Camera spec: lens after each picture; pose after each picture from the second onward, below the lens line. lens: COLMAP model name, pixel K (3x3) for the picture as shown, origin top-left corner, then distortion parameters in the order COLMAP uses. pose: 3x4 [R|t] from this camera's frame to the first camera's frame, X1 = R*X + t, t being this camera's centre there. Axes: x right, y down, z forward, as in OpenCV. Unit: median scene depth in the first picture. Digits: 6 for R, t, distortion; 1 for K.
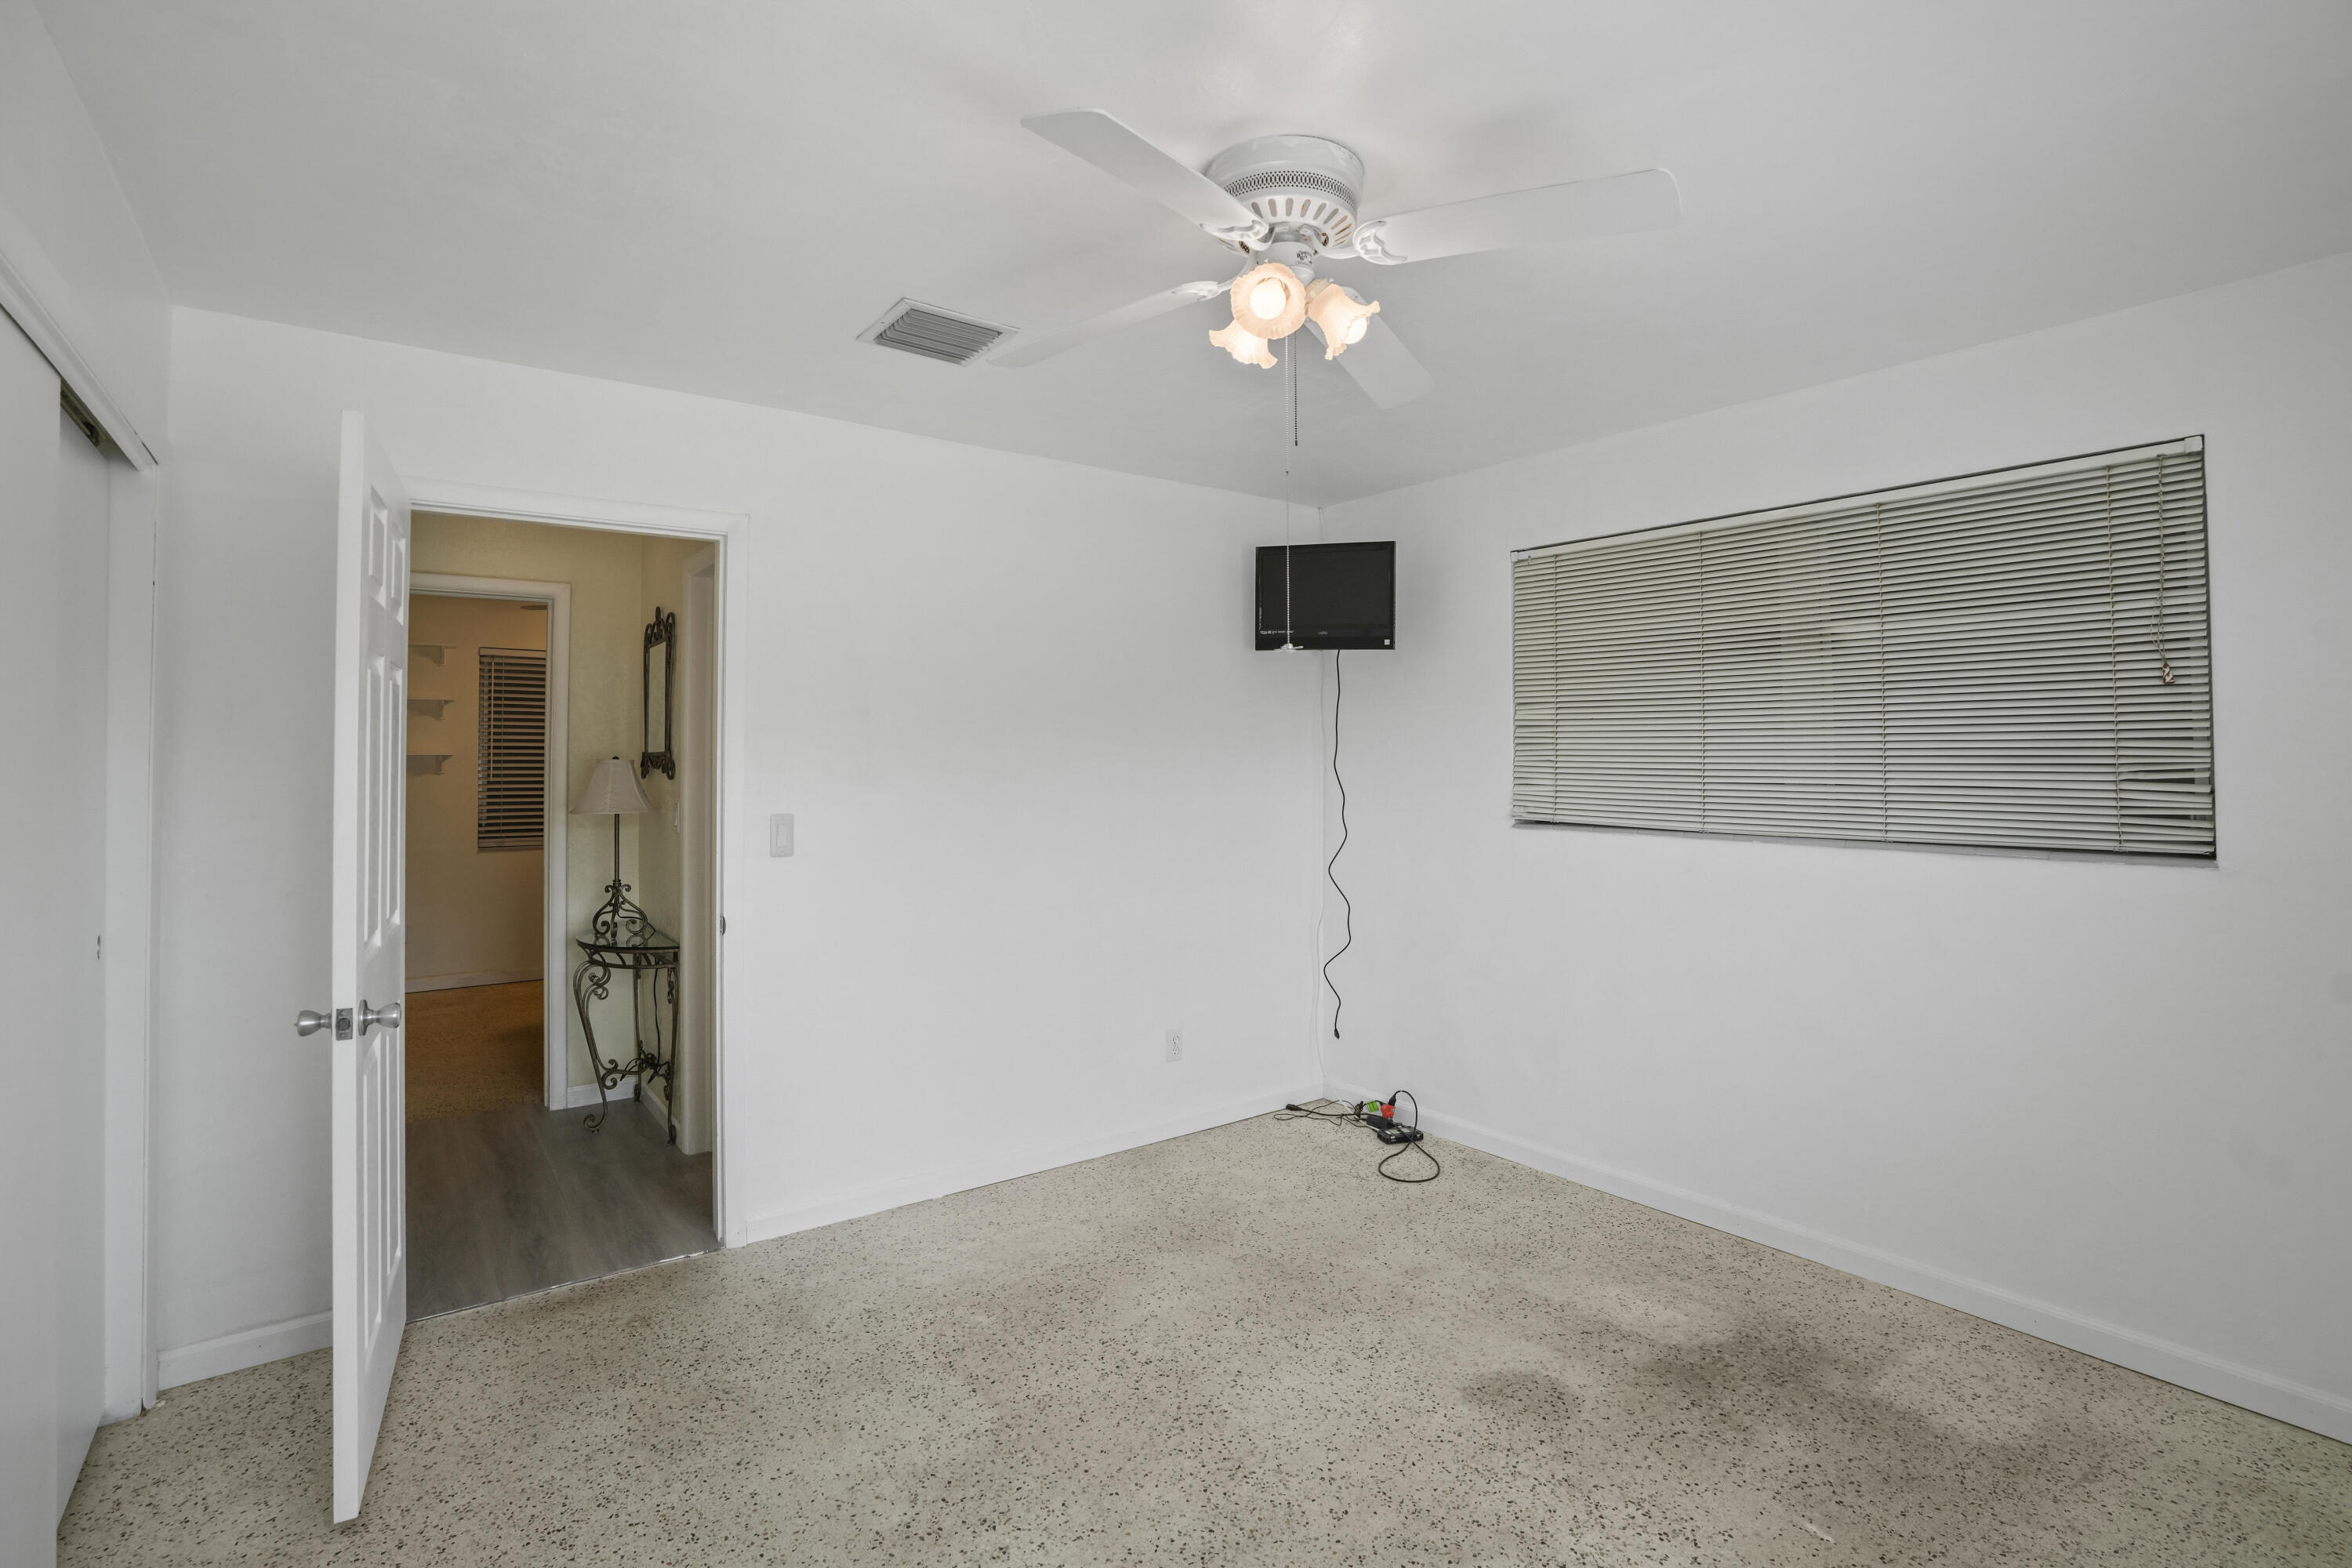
lens RADIAL K [[1120.2, 0, 1172.5], [0, 1120.2, 733.8], [0, 0, 1]] dist [-0.078596, 0.025321]
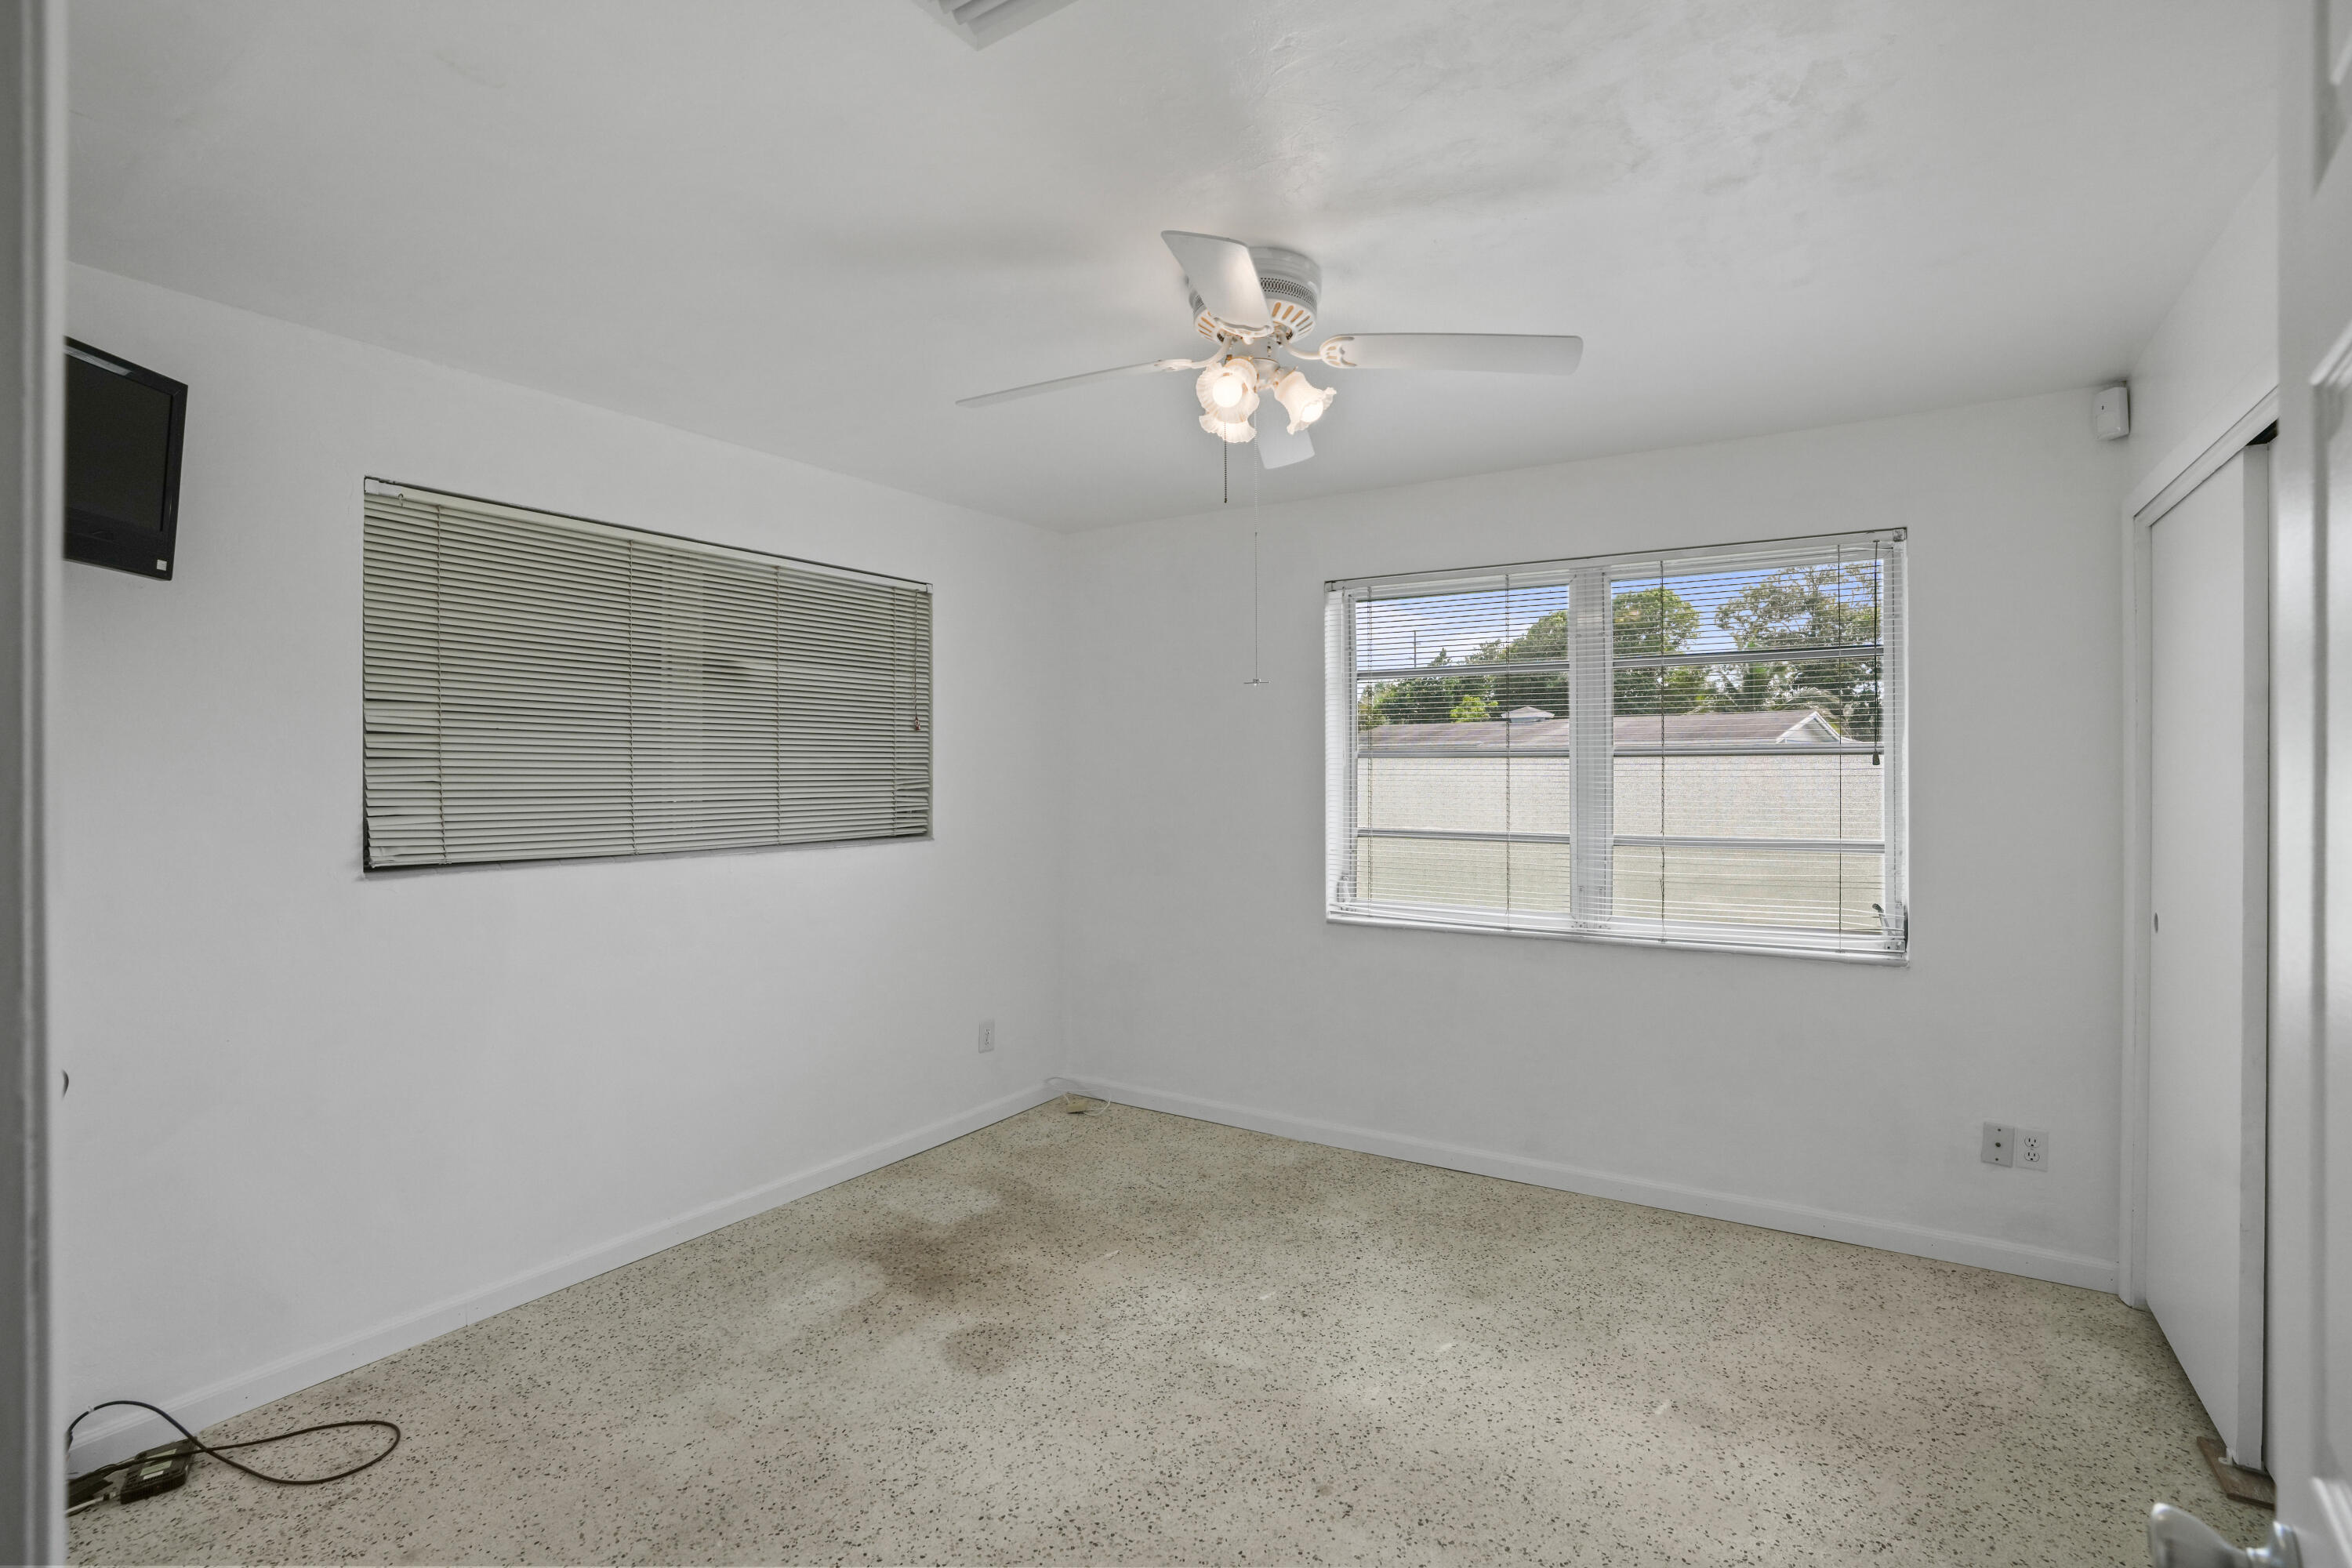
lens RADIAL K [[1134.4, 0, 1176.0], [0, 1134.4, 784.0], [0, 0, 1]] dist [-0.016599, 0.000627]
pose [[-0.365139, -0.011809, 0.930878, -0.760891], [-0.020380, 0.999781, 0.004689, 0.017004], [-0.930730, -0.017259, -0.365299, 1.148555]]
